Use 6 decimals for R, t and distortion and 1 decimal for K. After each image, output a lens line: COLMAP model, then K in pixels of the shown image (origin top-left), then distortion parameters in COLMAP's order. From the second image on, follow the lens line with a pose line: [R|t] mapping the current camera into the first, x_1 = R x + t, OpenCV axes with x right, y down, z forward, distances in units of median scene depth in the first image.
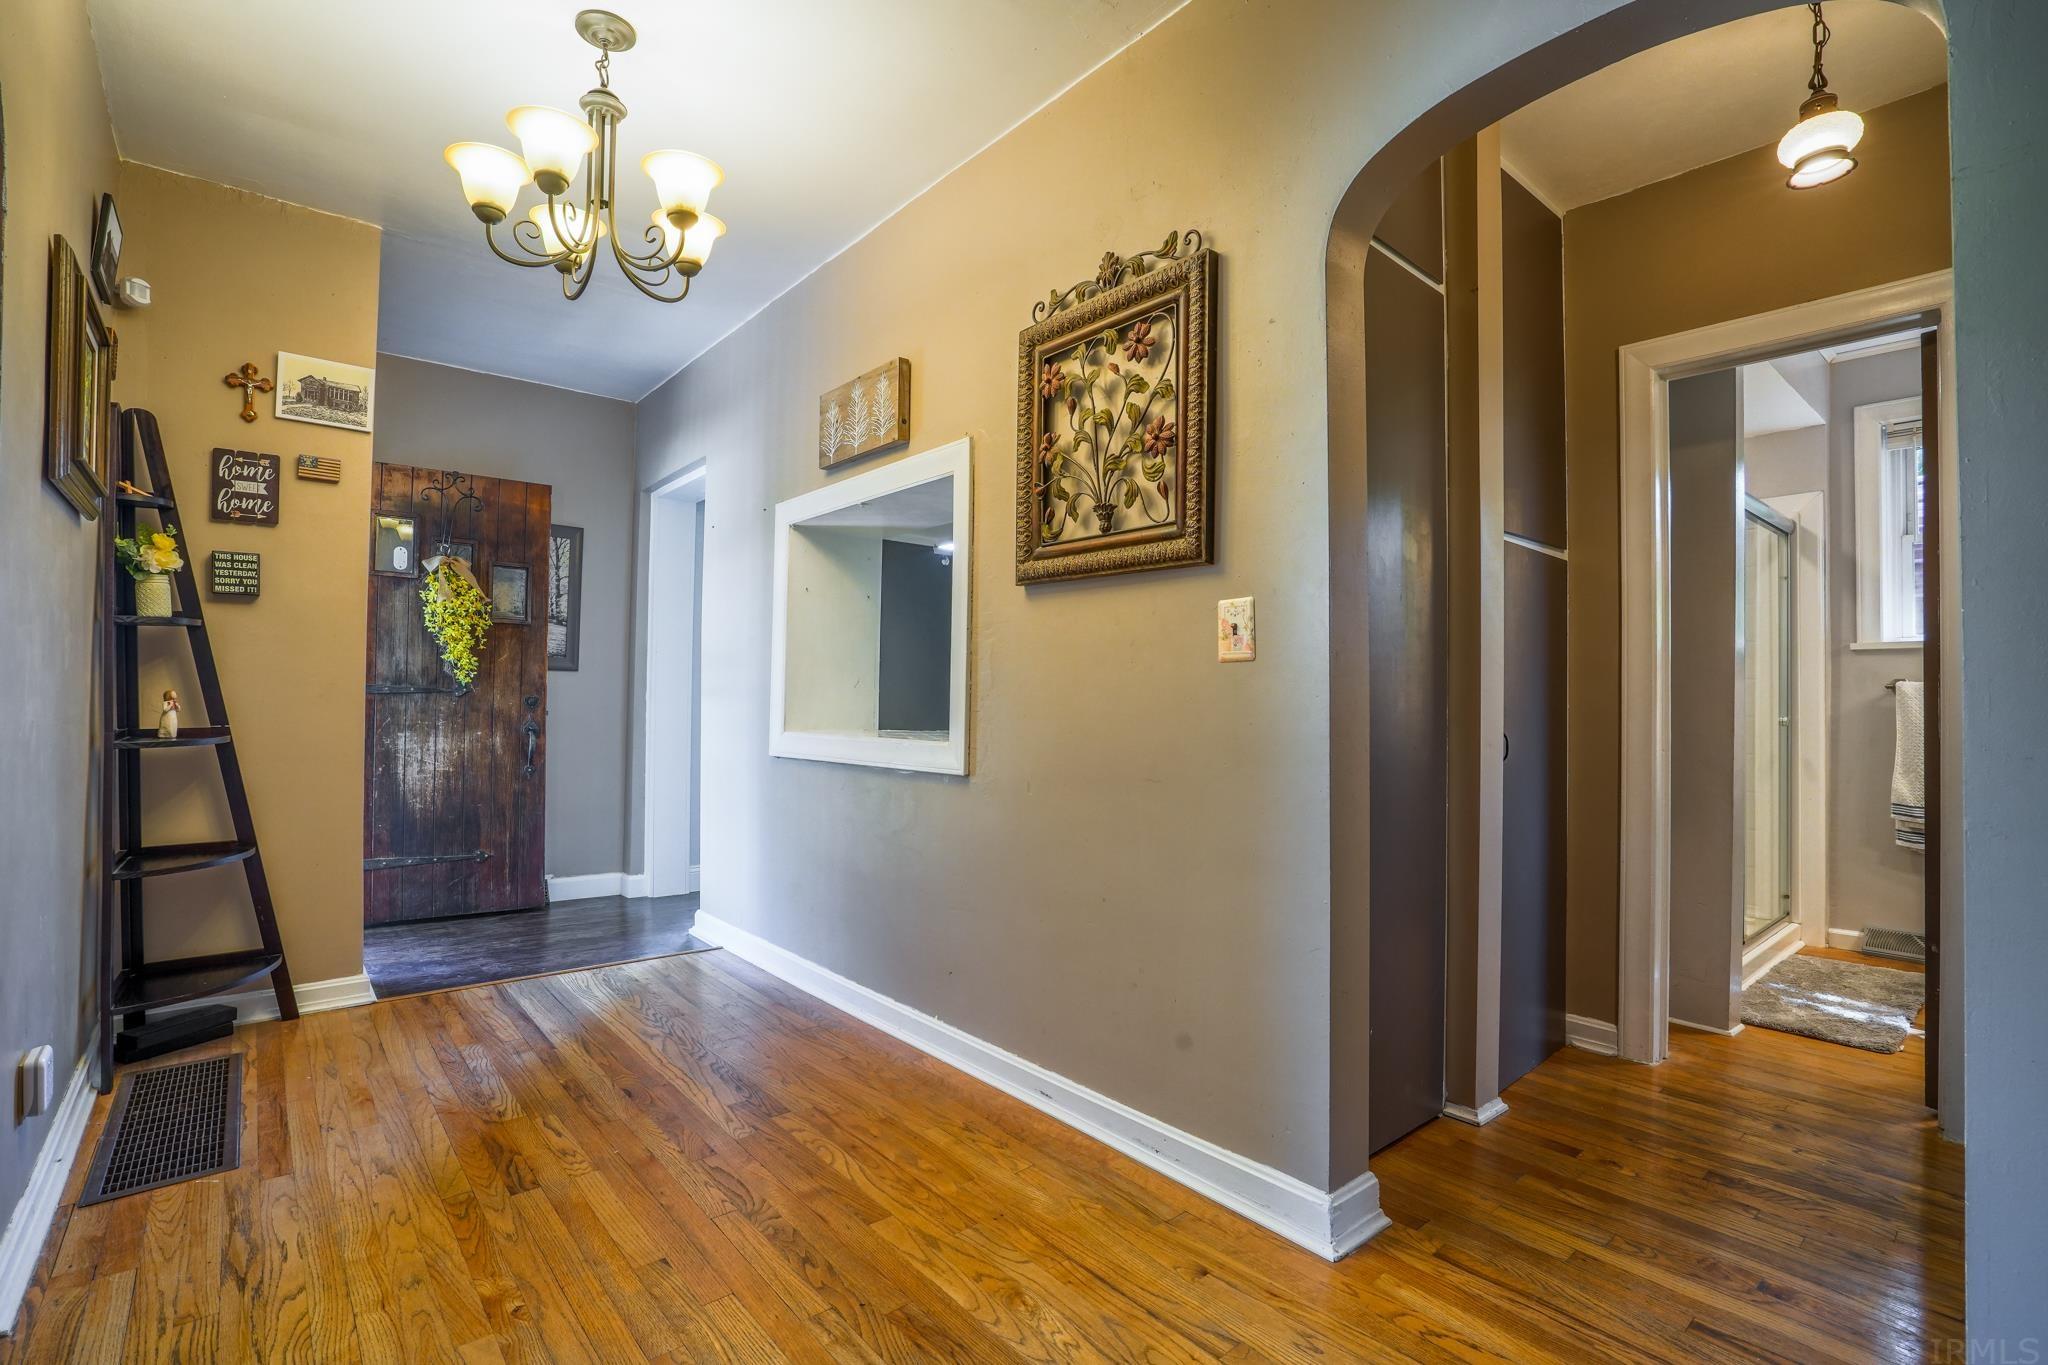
lens RADIAL K [[945.7, 0, 1022.7], [0, 945.7, 686.8], [0, 0, 1]] dist [-0.038005, 0.011589]
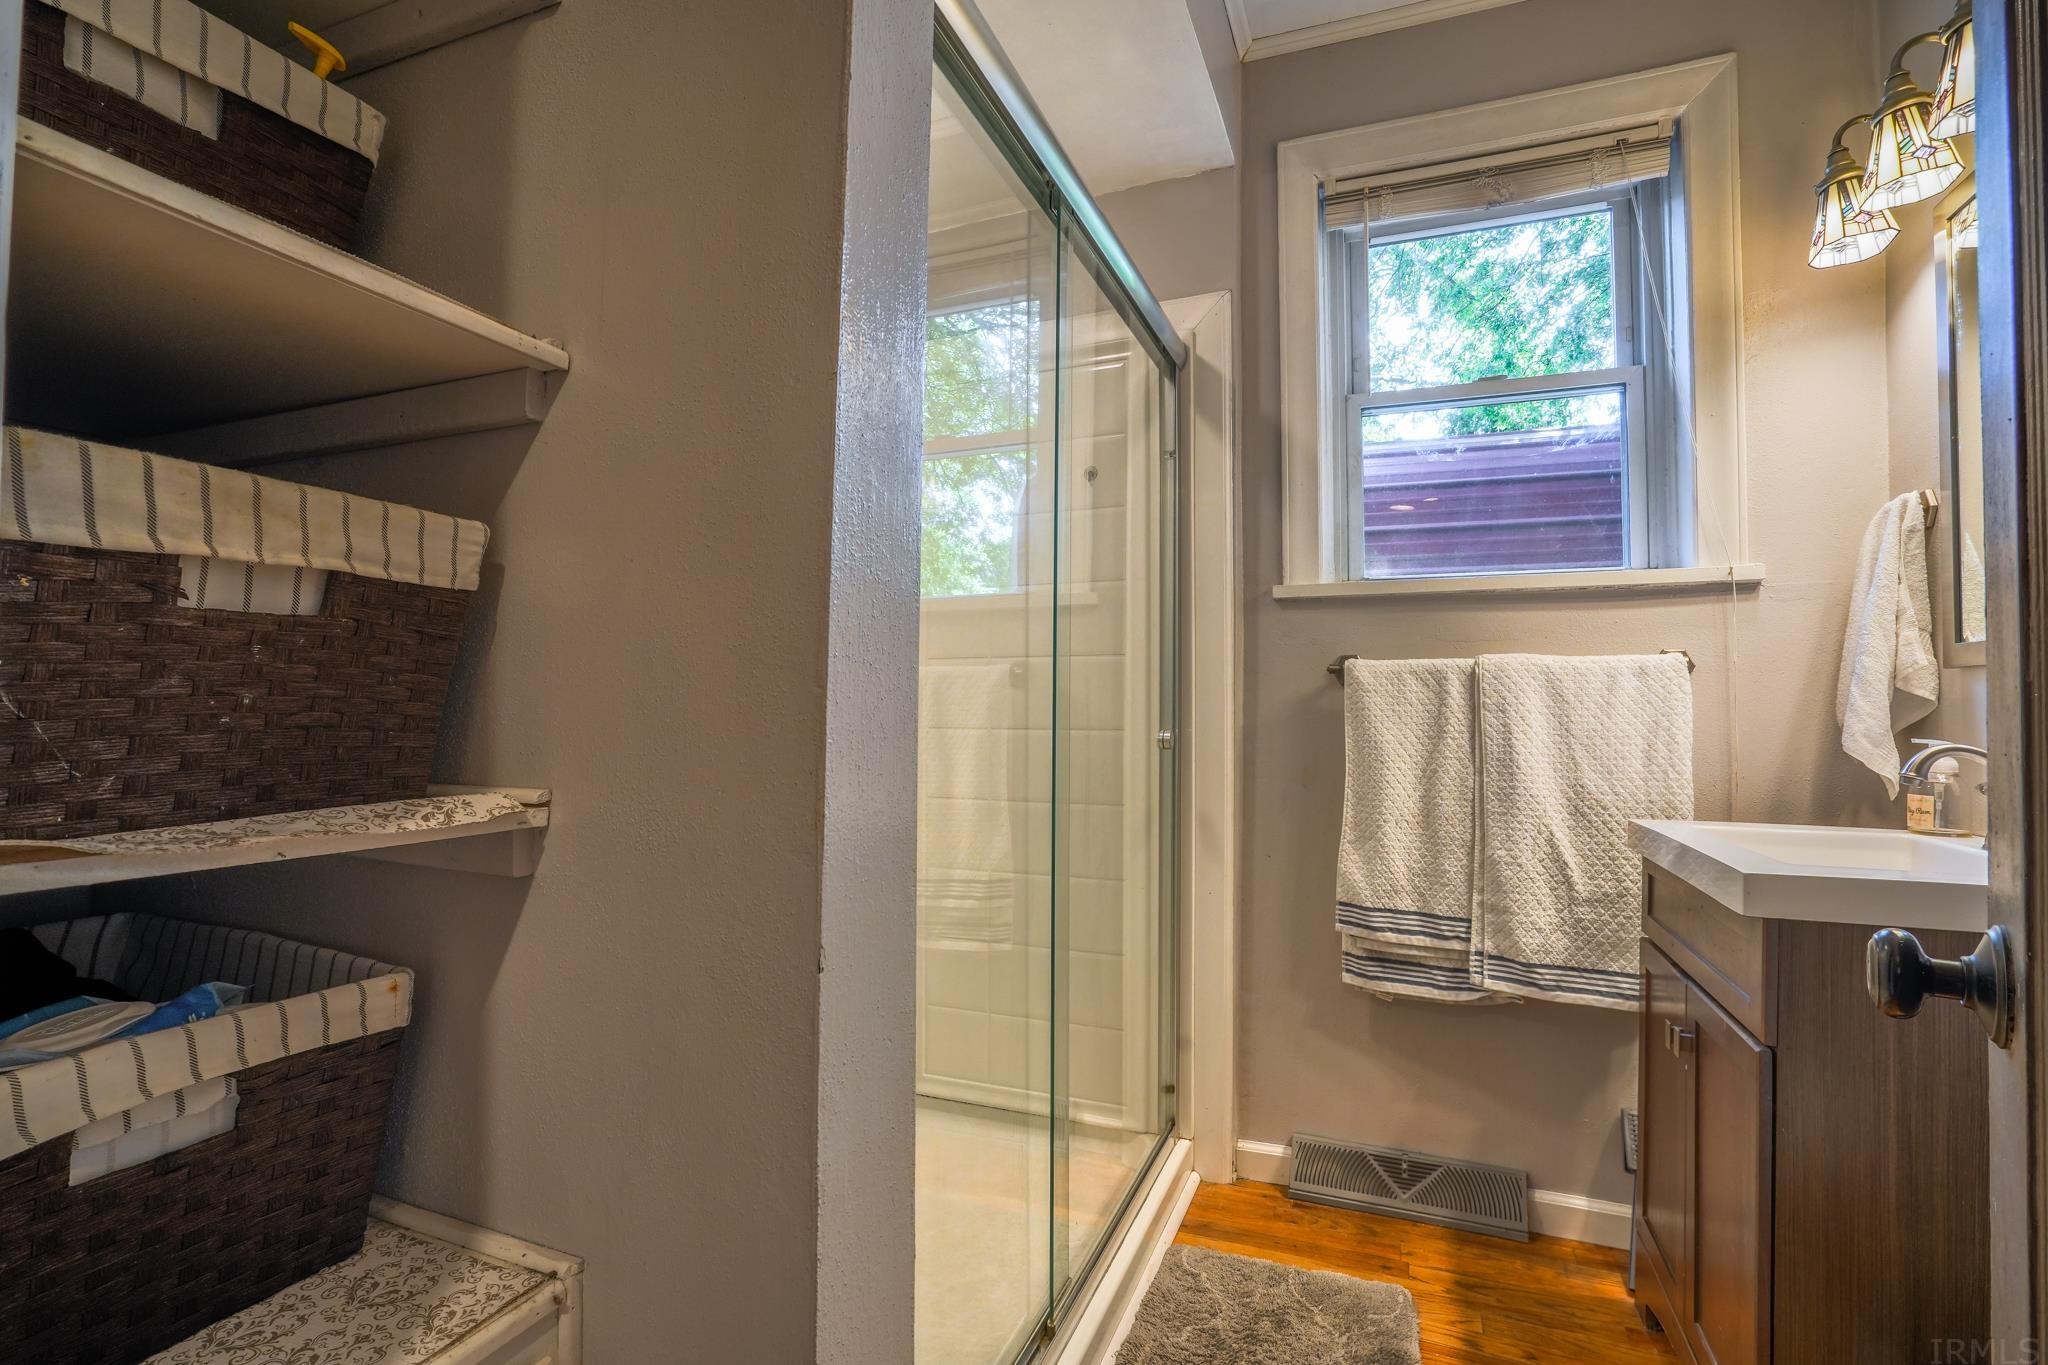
lens RADIAL K [[945.7, 0, 1025.2], [0, 945.7, 688.6], [0, 0, 1]] dist [-0.038005, 0.011589]
pose [[0.882589, 0.004522, 0.470124, 0.522601], [-0.003752, 0.999990, -0.002575, 0.011772], [-0.470130, 0.000509, 0.882597, 0.595673]]
